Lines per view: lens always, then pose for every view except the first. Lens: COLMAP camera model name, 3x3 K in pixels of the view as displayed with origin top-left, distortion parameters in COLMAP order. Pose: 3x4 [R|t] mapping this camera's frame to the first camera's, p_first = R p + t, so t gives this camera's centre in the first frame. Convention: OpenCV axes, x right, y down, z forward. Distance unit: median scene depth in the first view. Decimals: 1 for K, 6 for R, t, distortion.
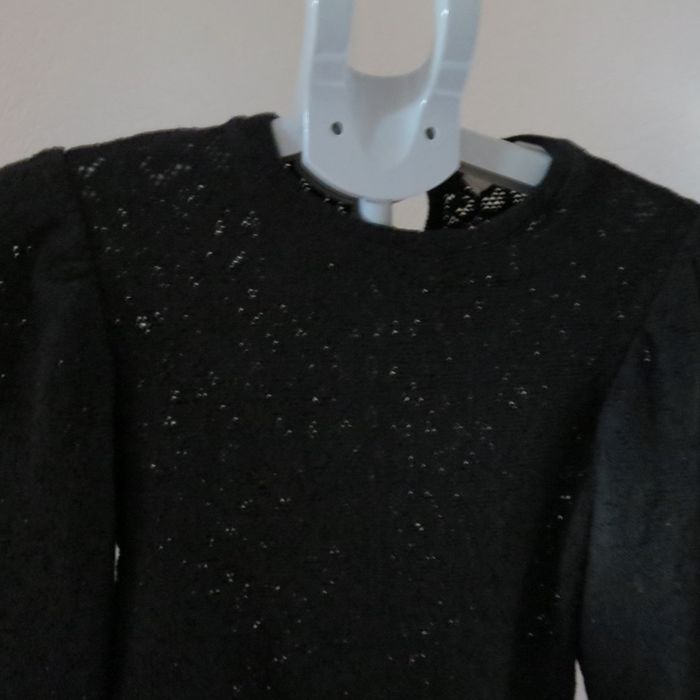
lens RADIAL K [[591.4, 0, 350.0], [0, 591.4, 350.0], [0, 0, 1]] dist [-0.042850, -0.006744]
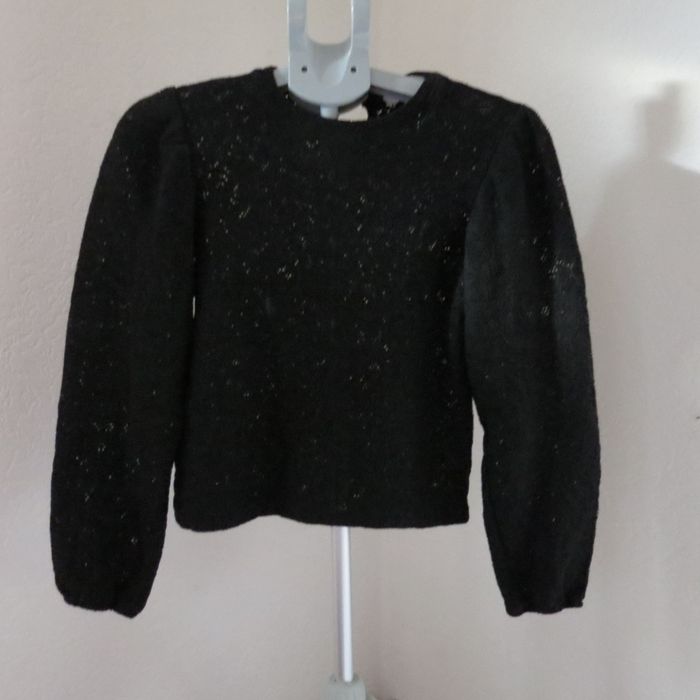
lens RADIAL K [[652.0, 0, 350.0], [0, 652.0, 350.0], [0, 0, 1]] dist [-0.046589, -0.008314]
pose [[0.988557, -0.011169, -0.150434, 0.442849], [-0.003285, 0.995425, -0.095493, 0.767768], [0.150813, 0.094895, 0.983997, -1.034280]]
